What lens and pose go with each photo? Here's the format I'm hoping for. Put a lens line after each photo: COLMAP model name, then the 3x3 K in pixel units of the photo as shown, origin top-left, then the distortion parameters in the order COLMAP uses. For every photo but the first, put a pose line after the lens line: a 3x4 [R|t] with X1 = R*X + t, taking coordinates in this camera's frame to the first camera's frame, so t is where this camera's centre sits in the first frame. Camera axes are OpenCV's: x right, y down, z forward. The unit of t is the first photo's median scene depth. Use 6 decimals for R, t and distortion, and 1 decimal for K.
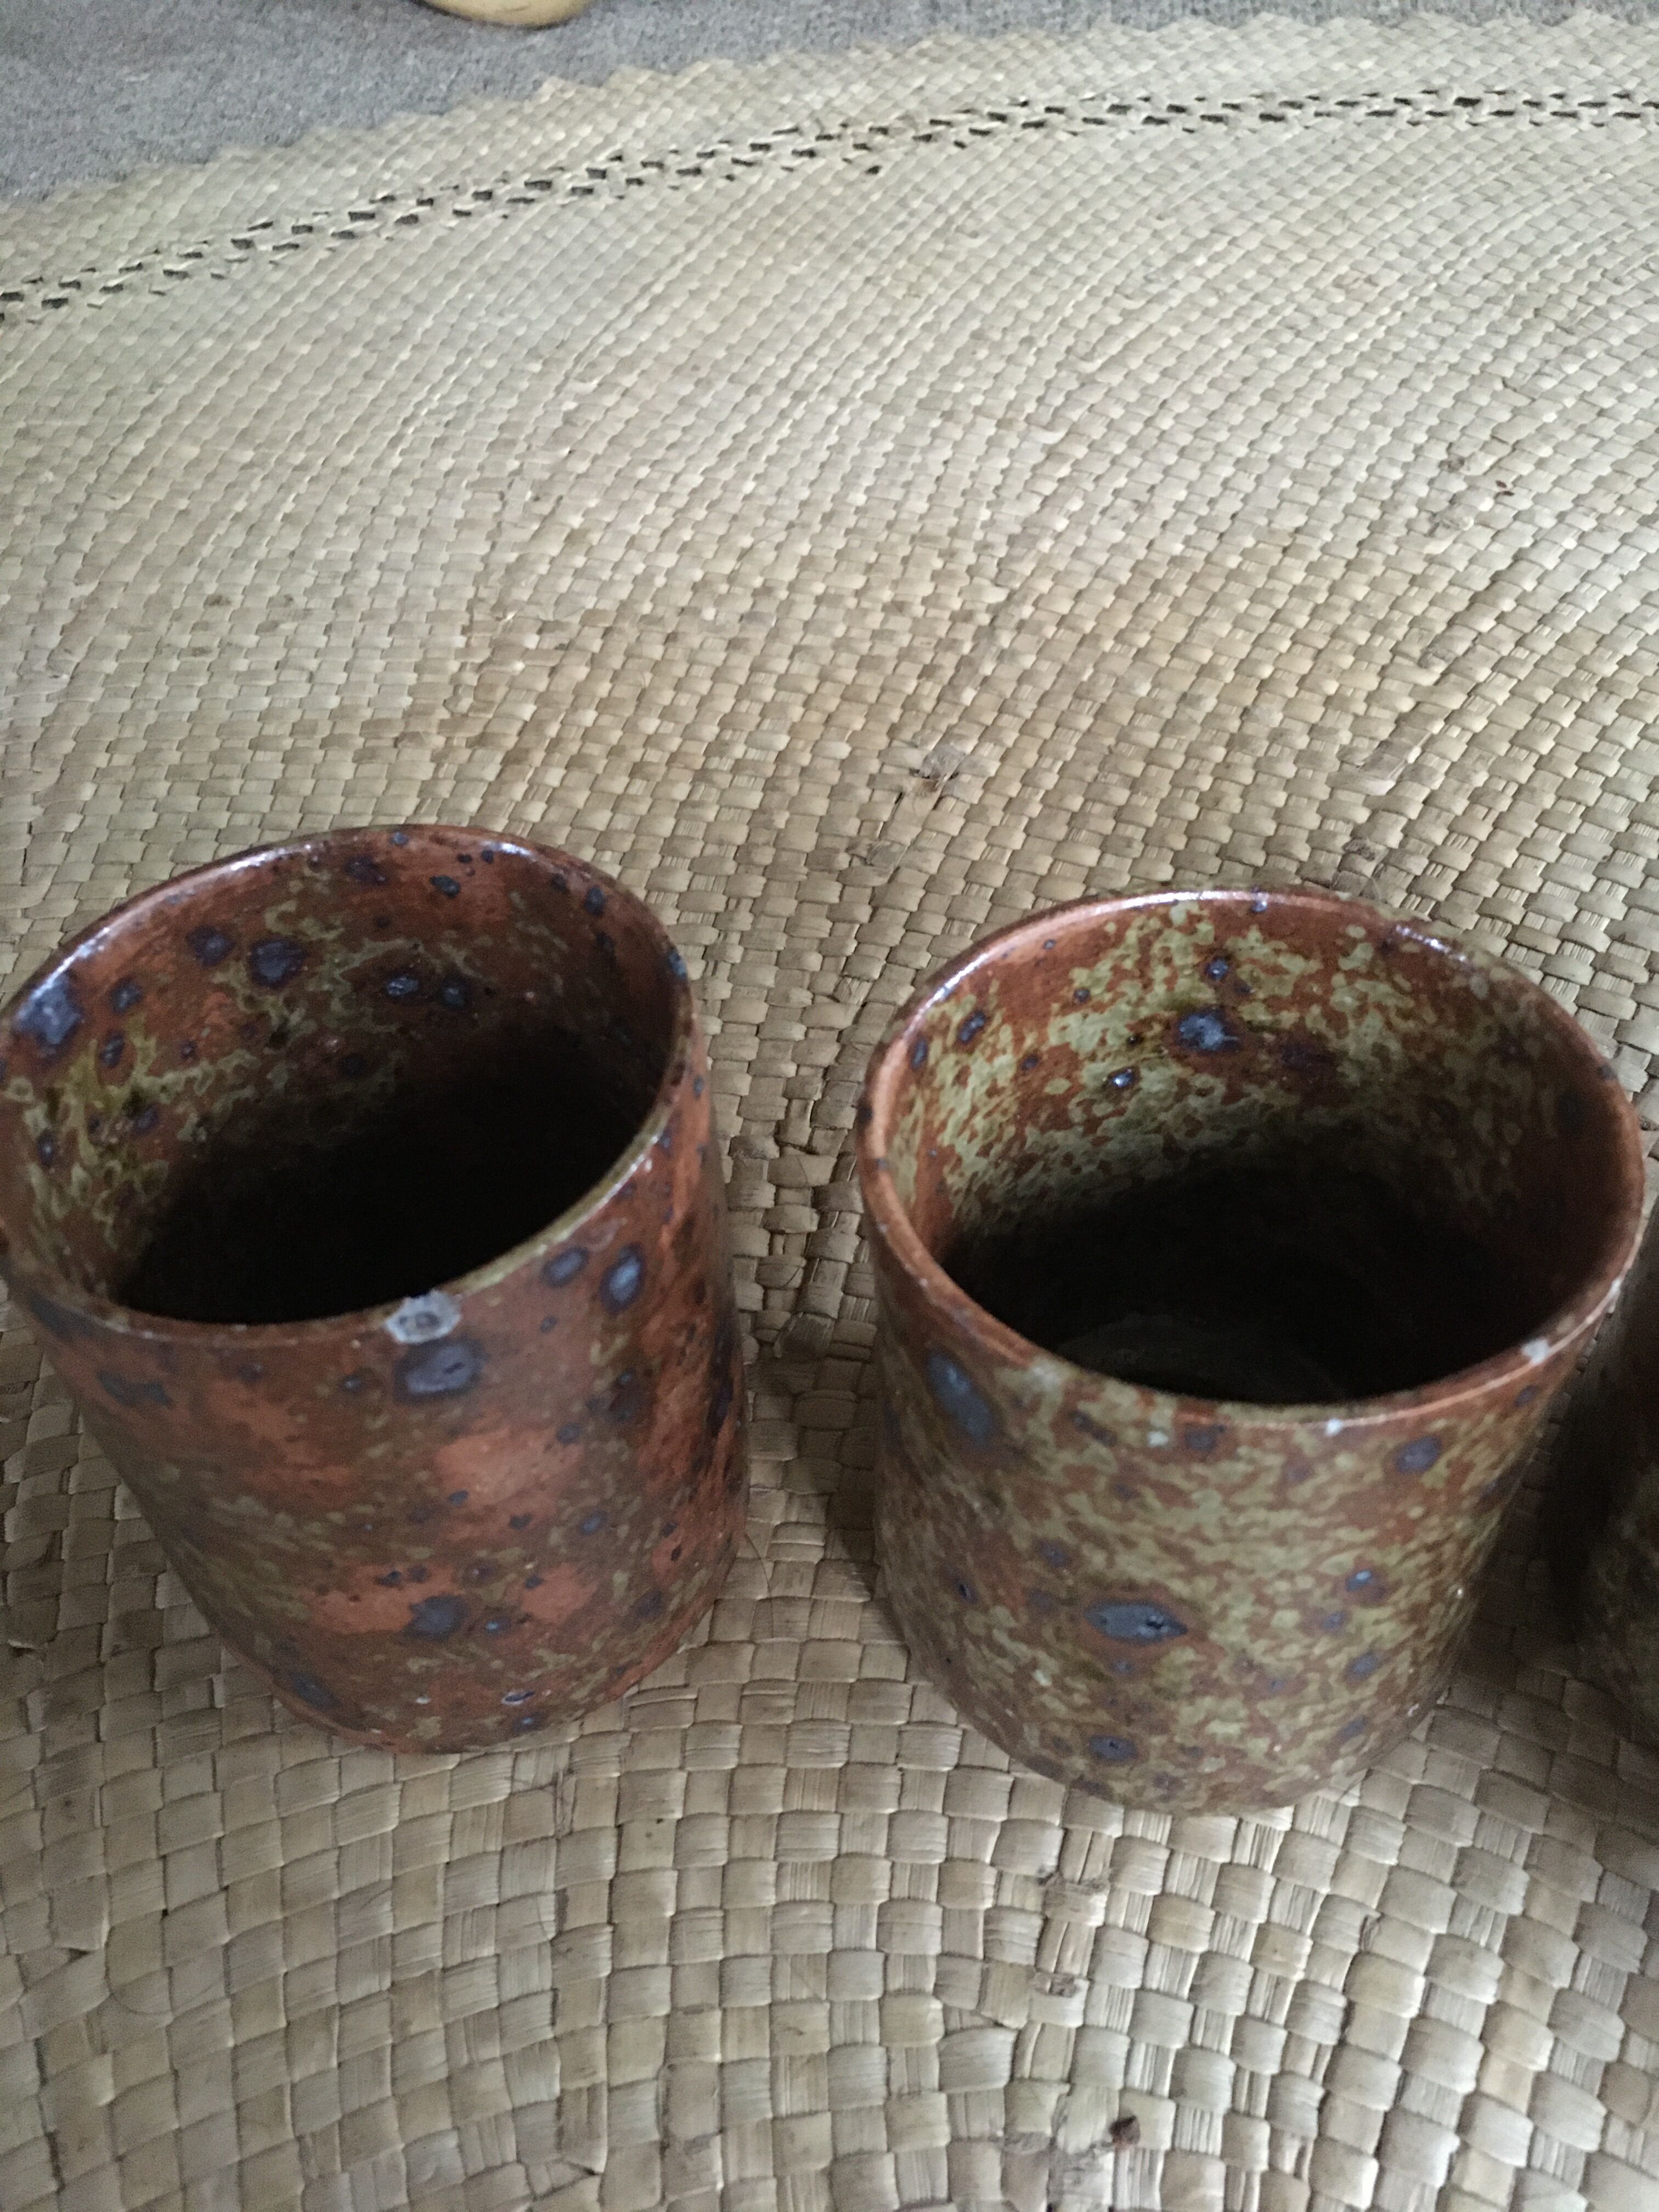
lens RADIAL K [[1902.3, 0, 828.1], [0, 1902.3, 1101.9], [0, 0, 1]] dist [0.083104, -0.129295]
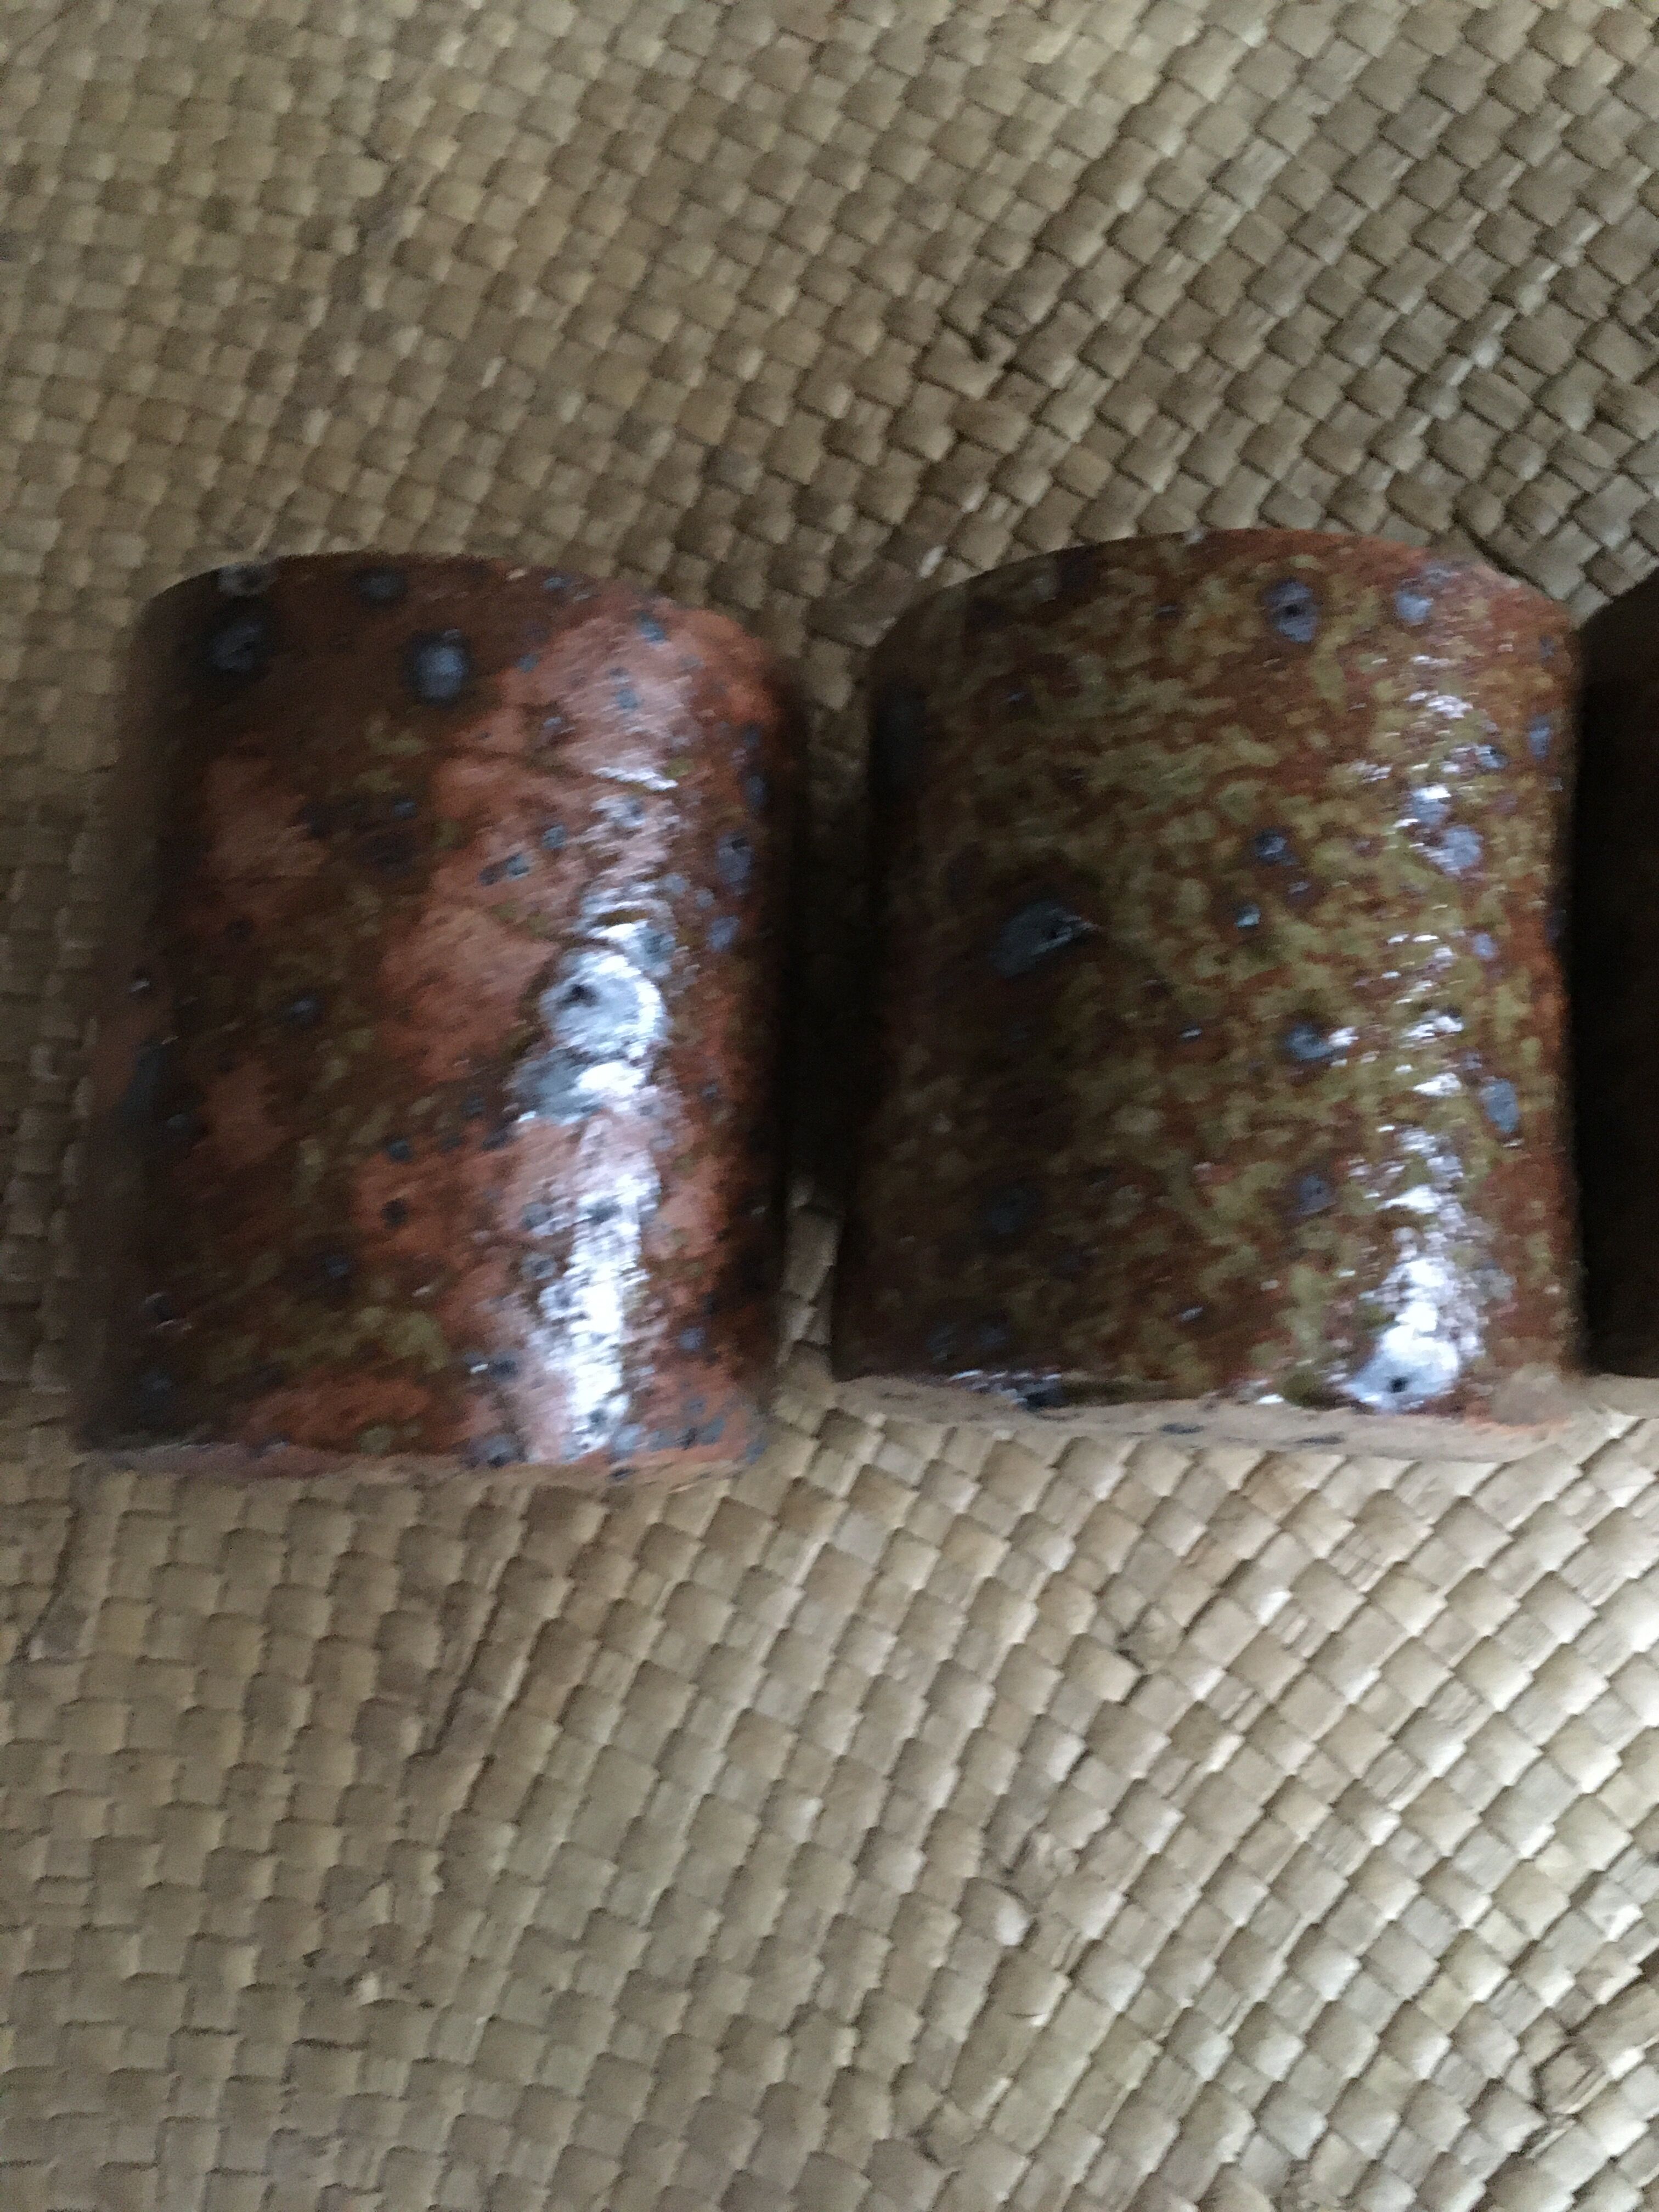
lens RADIAL K [[1902.3, 0, 840.4], [0, 1902.3, 1110.5], [0, 0, 1]] dist [0.083104, -0.129295]
pose [[0.998740, -0.046578, -0.018680, 0.247728], [0.048943, 0.821788, 0.567687, -0.372038], [-0.011091, -0.567886, 0.823033, 0.279881]]
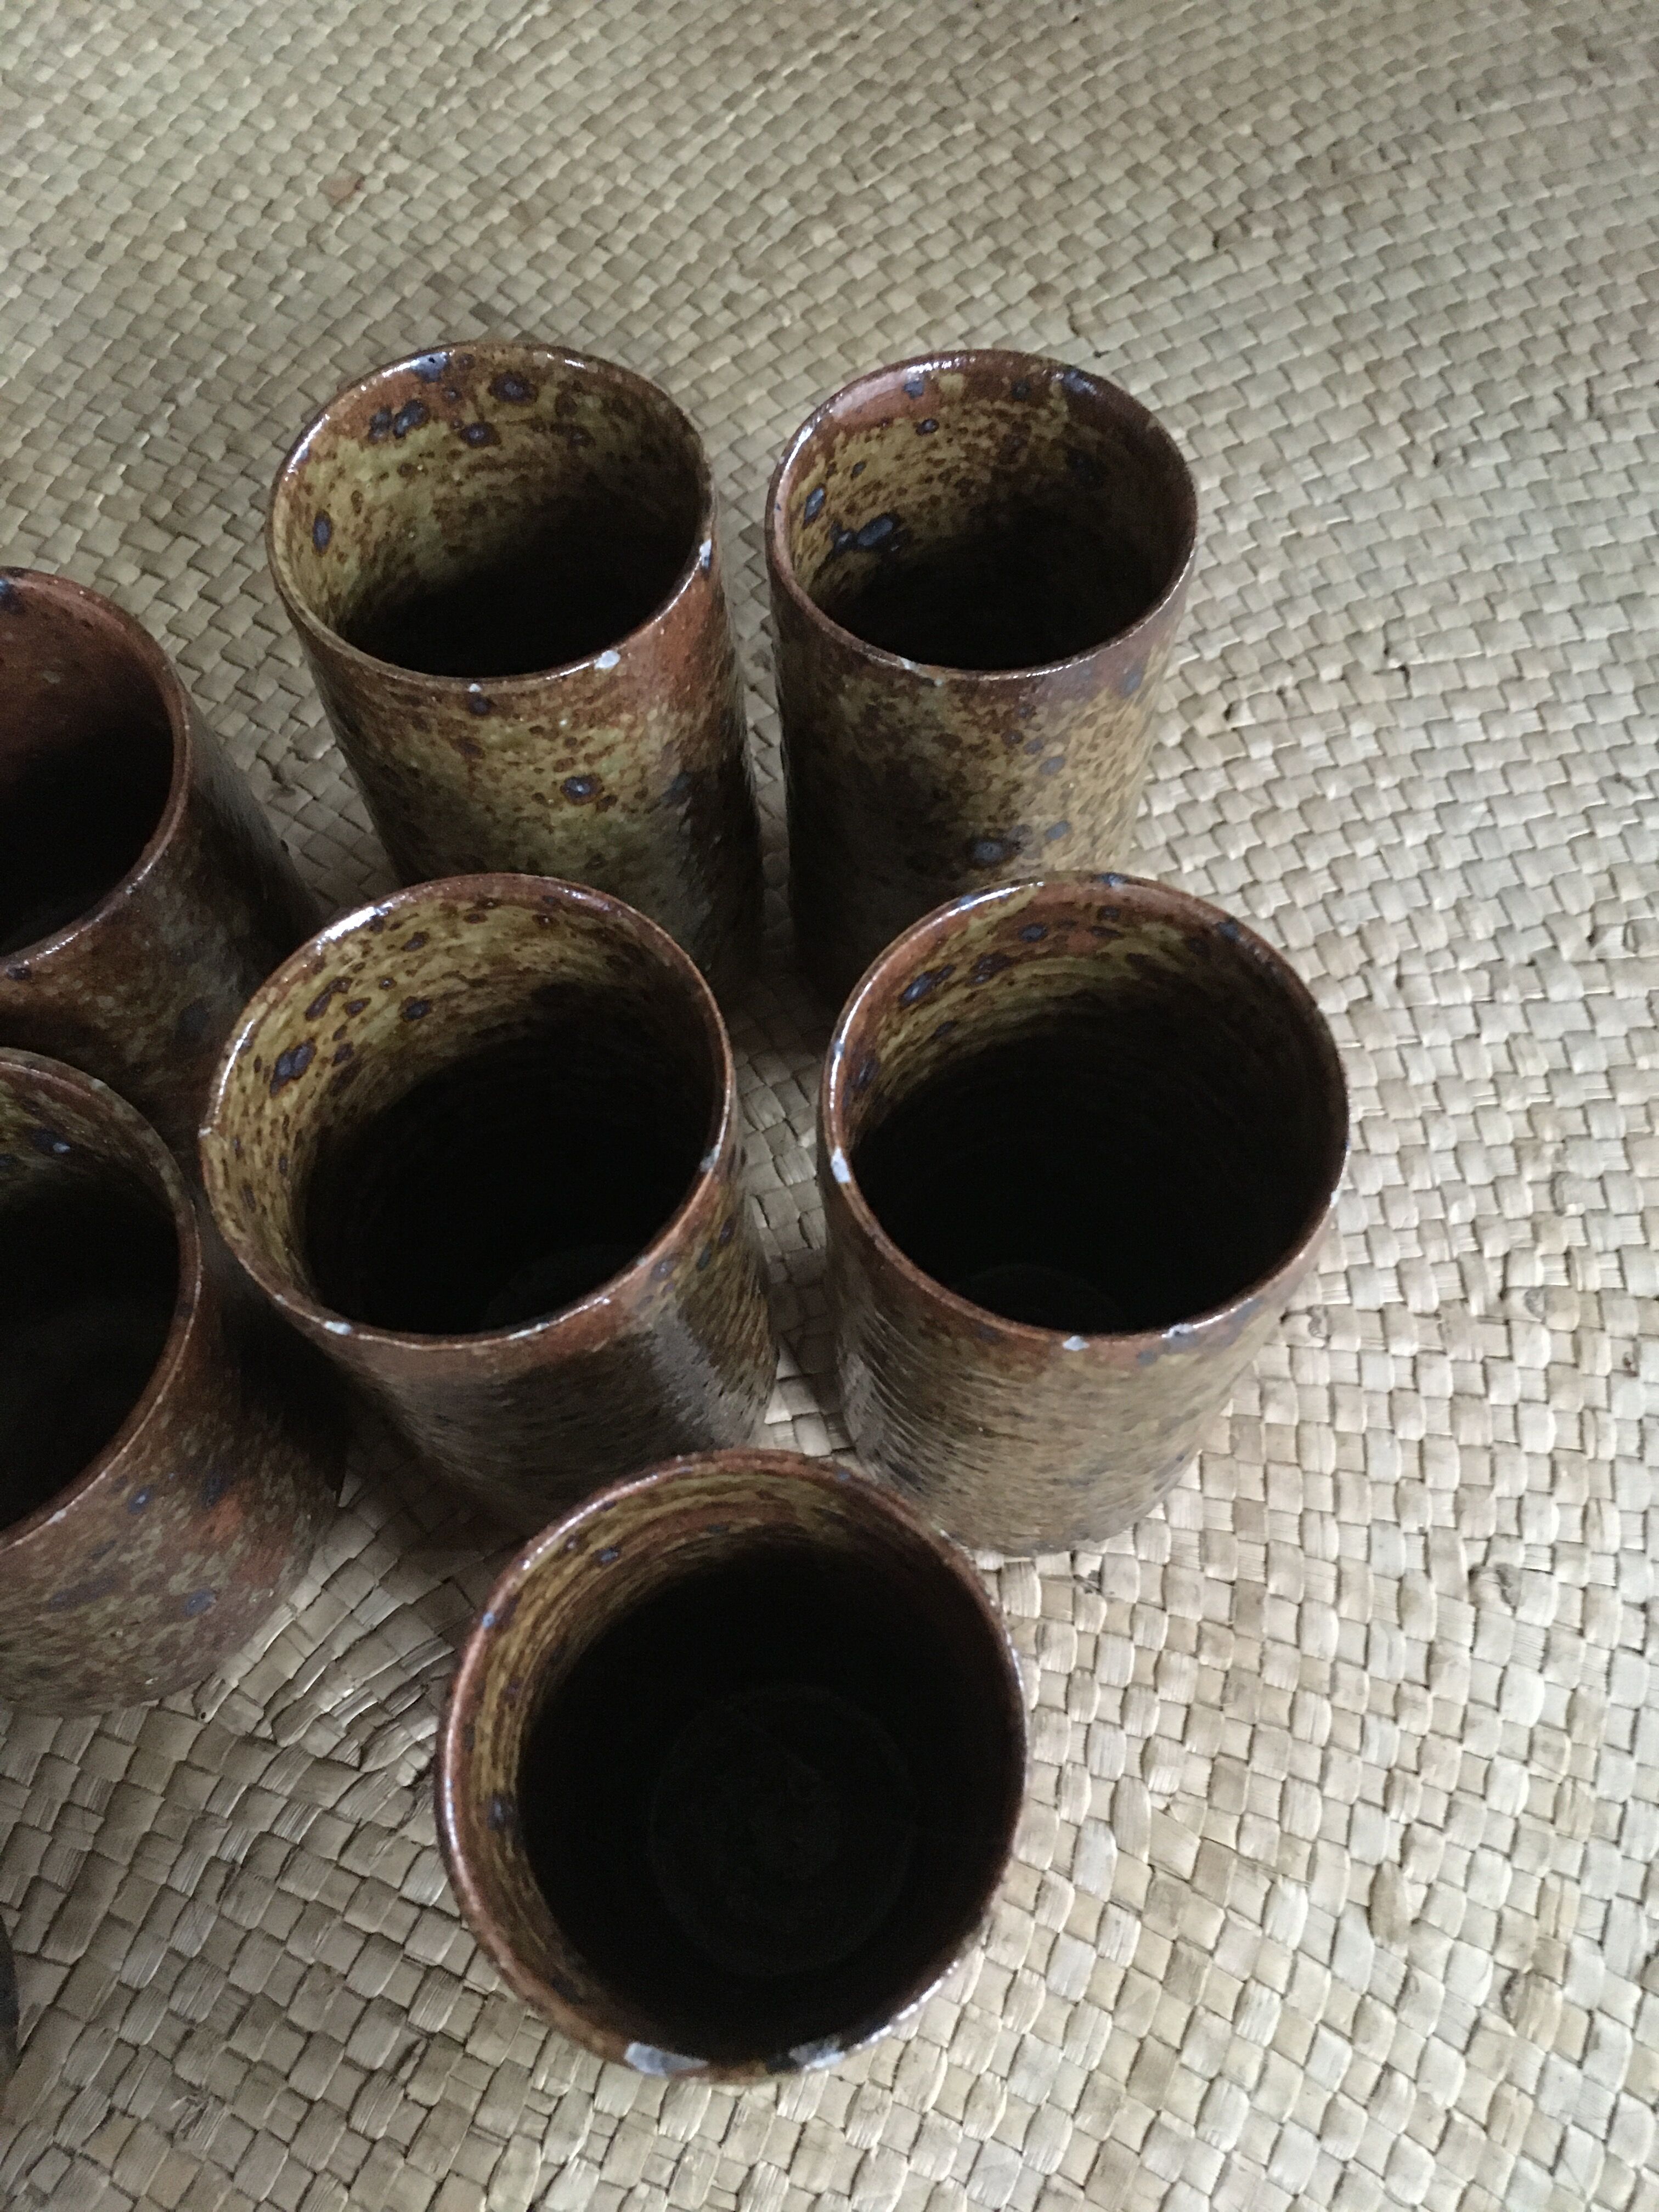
lens RADIAL K [[1902.3, 0, 841.2], [0, 1902.3, 1101.6], [0, 0, 1]] dist [0.083104, -0.129295]
pose [[0.965090, -0.219431, 0.143010, 0.579560], [0.165889, 0.934624, 0.314578, -0.137525], [-0.202689, -0.279873, 0.938397, -0.186193]]
